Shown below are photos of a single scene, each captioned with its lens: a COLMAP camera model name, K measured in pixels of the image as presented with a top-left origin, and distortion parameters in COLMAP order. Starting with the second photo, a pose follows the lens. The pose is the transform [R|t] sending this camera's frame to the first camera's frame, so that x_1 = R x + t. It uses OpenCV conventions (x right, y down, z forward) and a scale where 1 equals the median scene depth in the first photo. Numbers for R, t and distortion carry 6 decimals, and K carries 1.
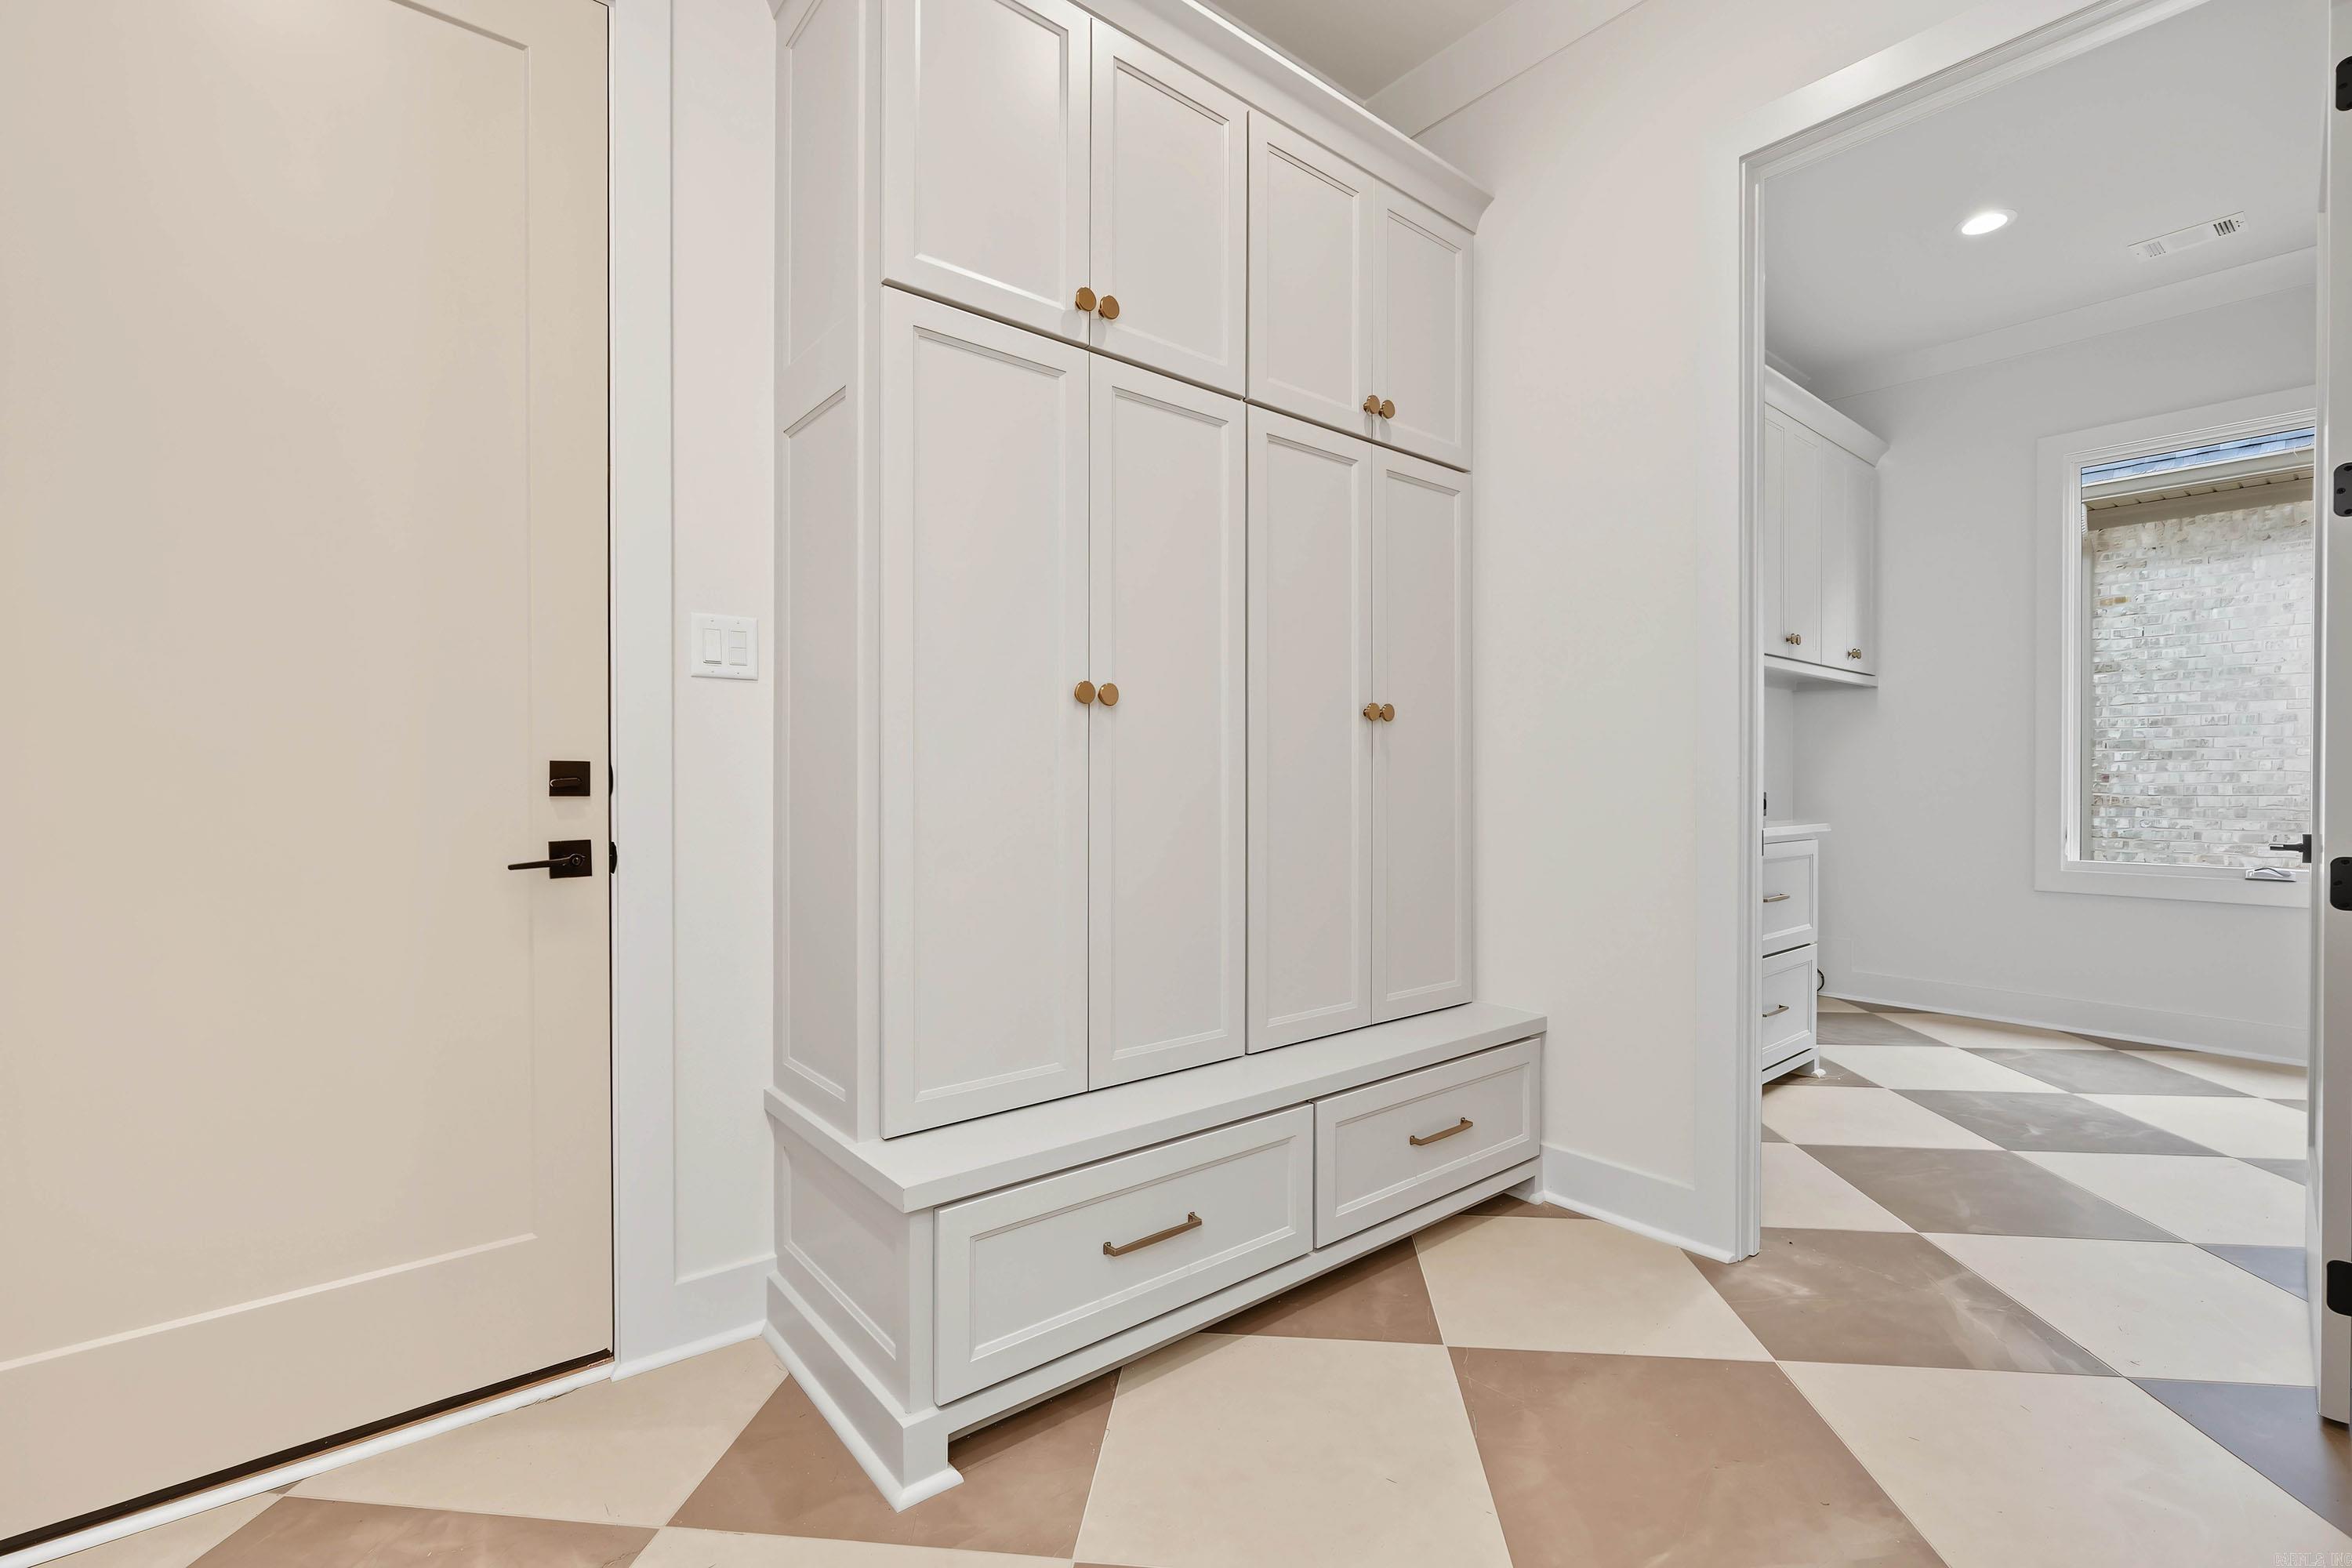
lens RADIAL K [[1024.4, 0, 1178.7], [0, 1024.4, 789.1], [0, 0, 1]] dist [-0.000413, 0.000203]
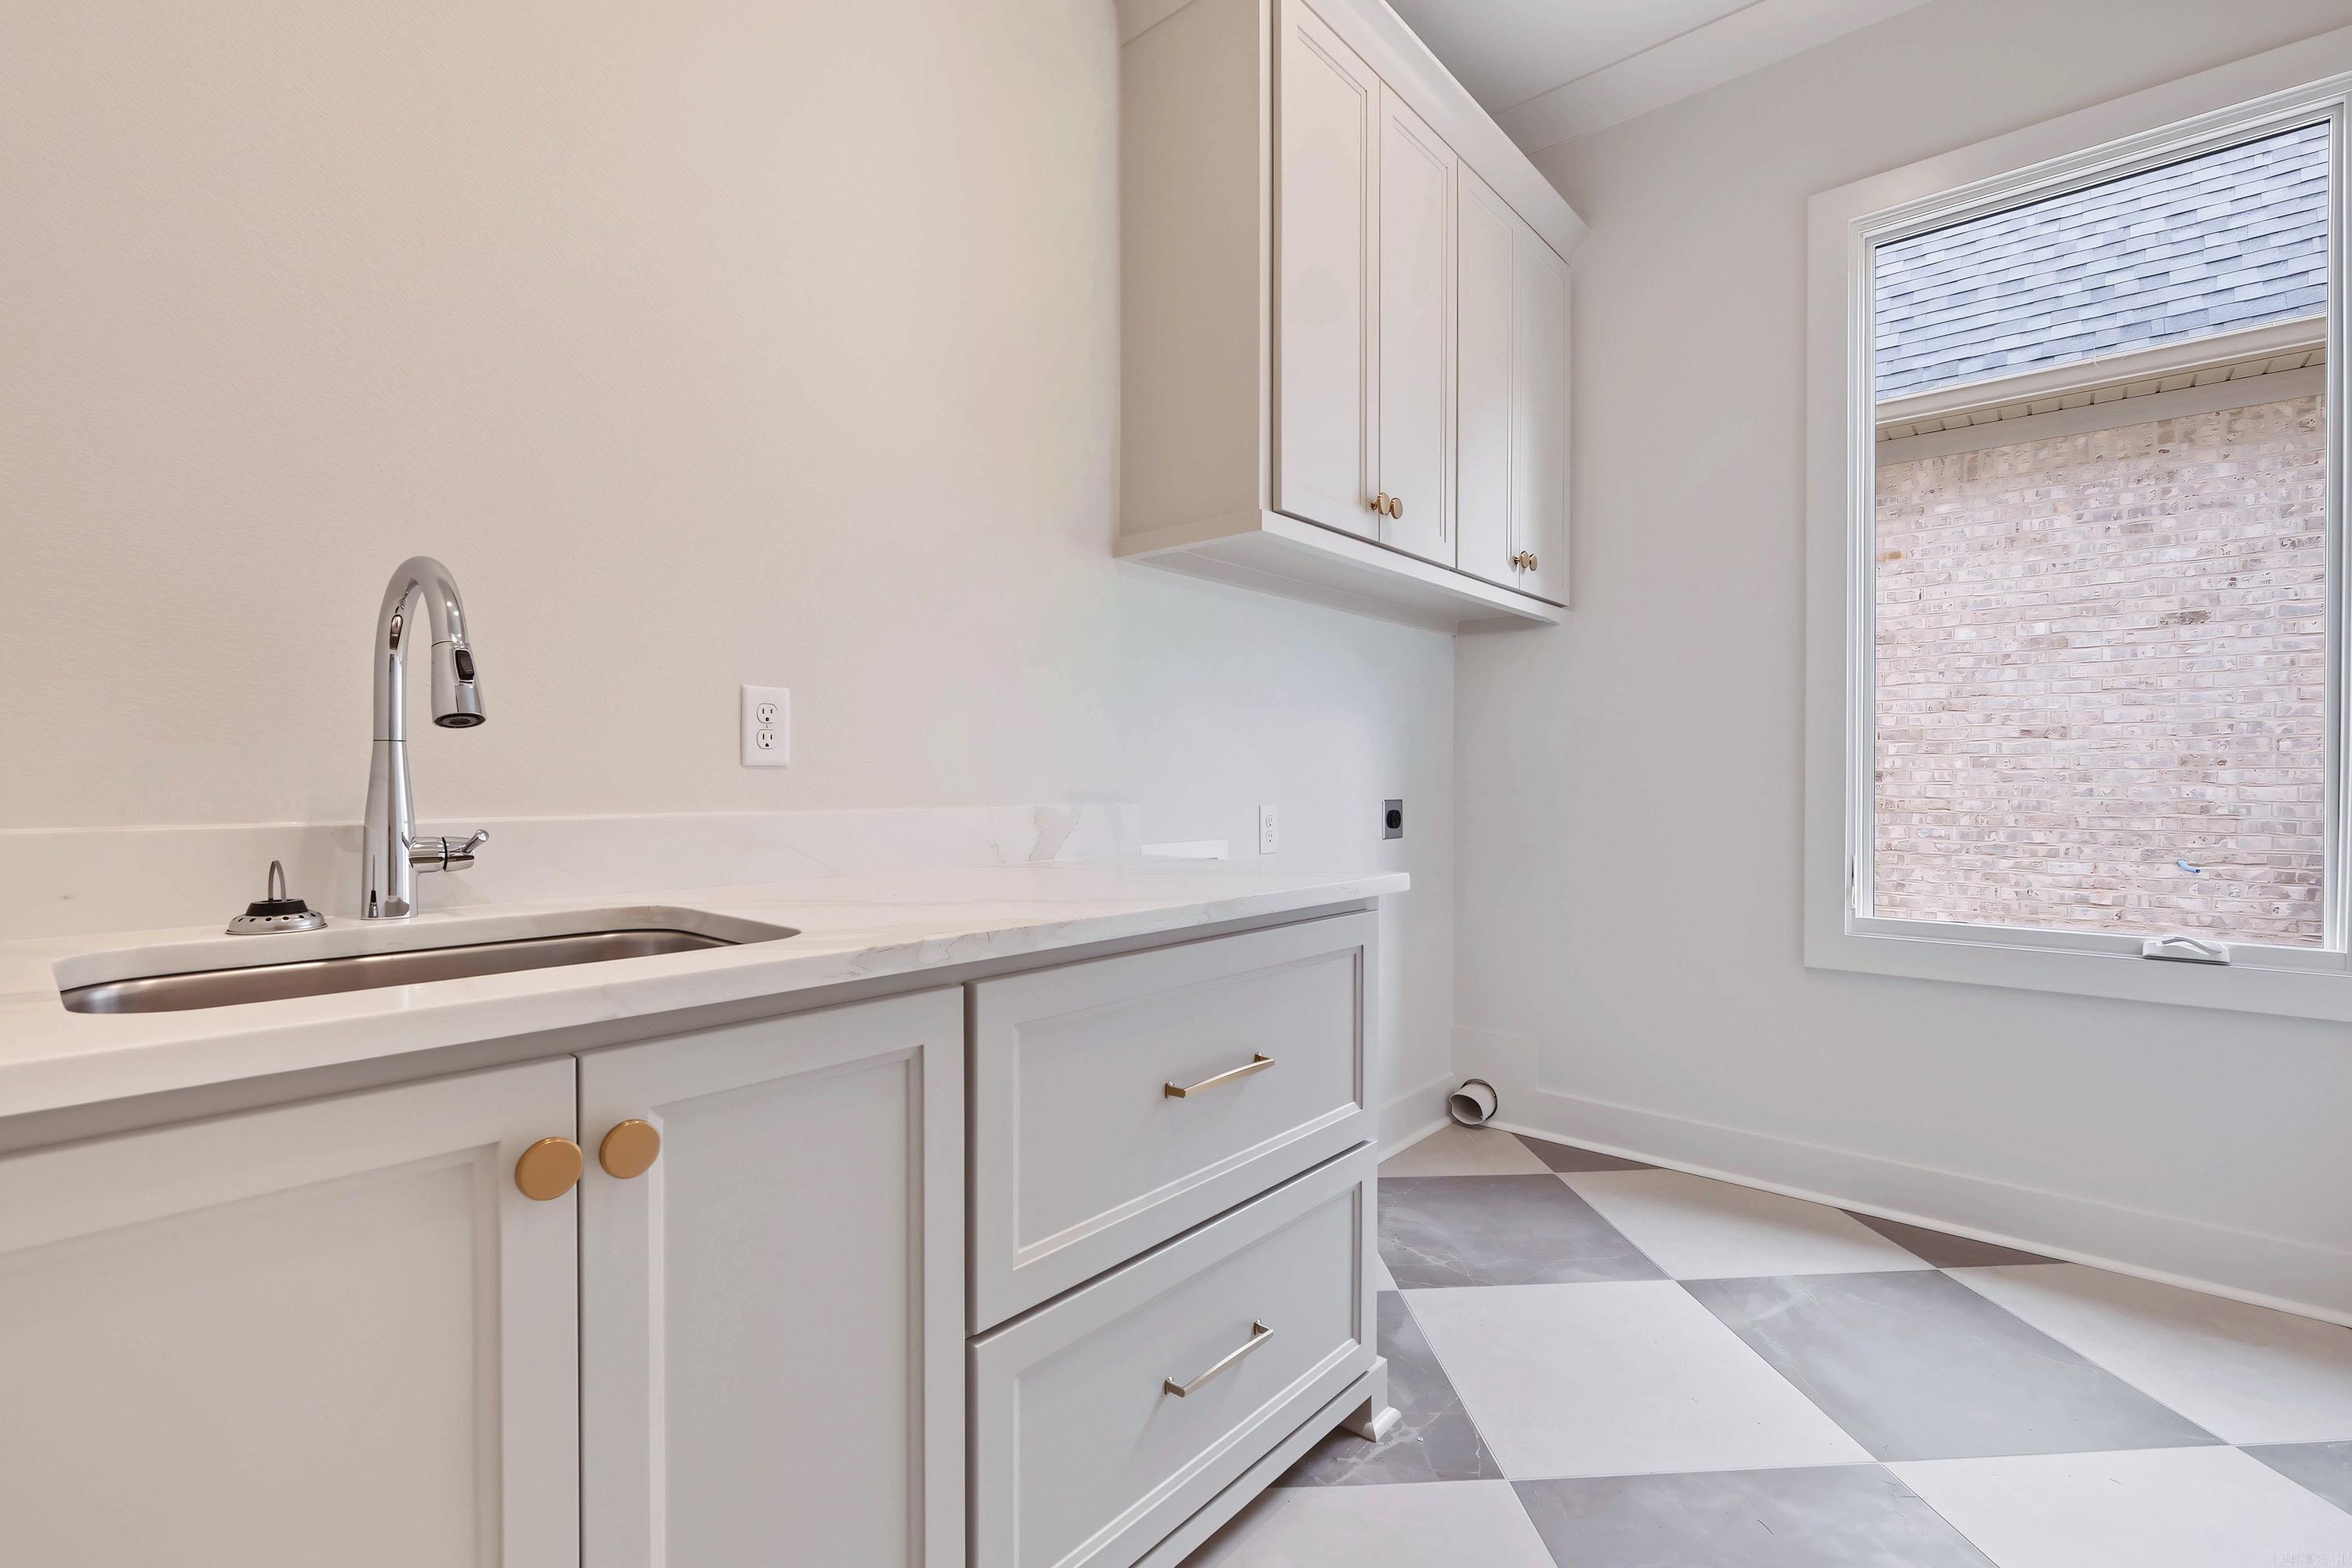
lens RADIAL K [[1024.4, 0, 1181.0], [0, 1024.4, 784.8], [0, 0, 1]] dist [-0.000413, 0.000203]
pose [[0.988102, 0.000031, 0.153797, 0.242398], [0.000351, 0.999997, -0.002452, -0.002515], [-0.153797, 0.002477, 0.988099, 0.292759]]
